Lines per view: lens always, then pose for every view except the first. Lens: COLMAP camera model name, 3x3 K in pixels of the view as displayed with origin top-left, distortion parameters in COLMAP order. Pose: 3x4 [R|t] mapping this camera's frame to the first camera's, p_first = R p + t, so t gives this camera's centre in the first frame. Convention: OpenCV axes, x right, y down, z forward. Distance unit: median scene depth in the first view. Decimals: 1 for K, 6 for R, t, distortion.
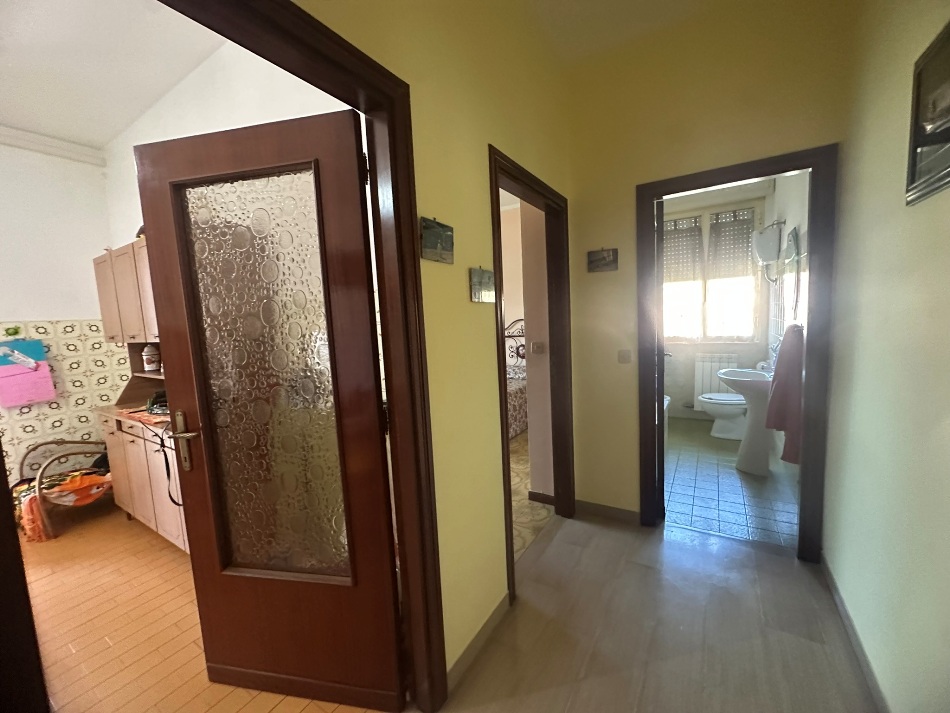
lens RADIAL K [[380.1, 0, 474.8], [0, 380.1, 354.9], [0, 0, 1]] dist [-0.003254, 0.000367]
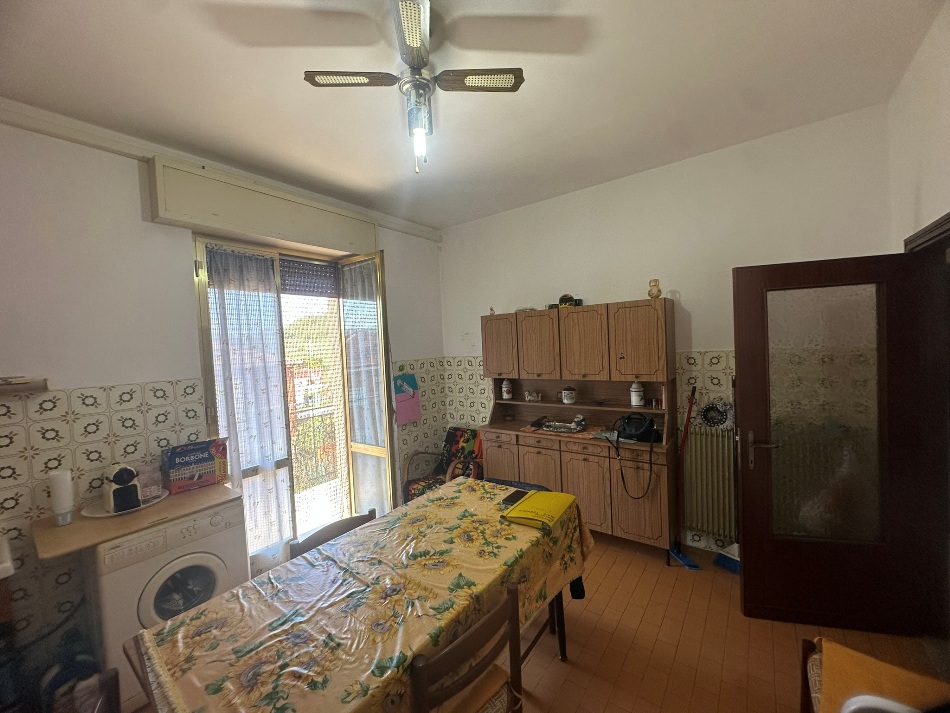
lens RADIAL K [[380.1, 0, 473.4], [0, 380.1, 358.0], [0, 0, 1]] dist [-0.003254, 0.000367]
pose [[0.996870, 0.005824, -0.078840, -0.852321], [-0.010733, 0.998020, -0.061975, -0.016498], [0.078322, 0.062627, 0.994959, -0.315603]]
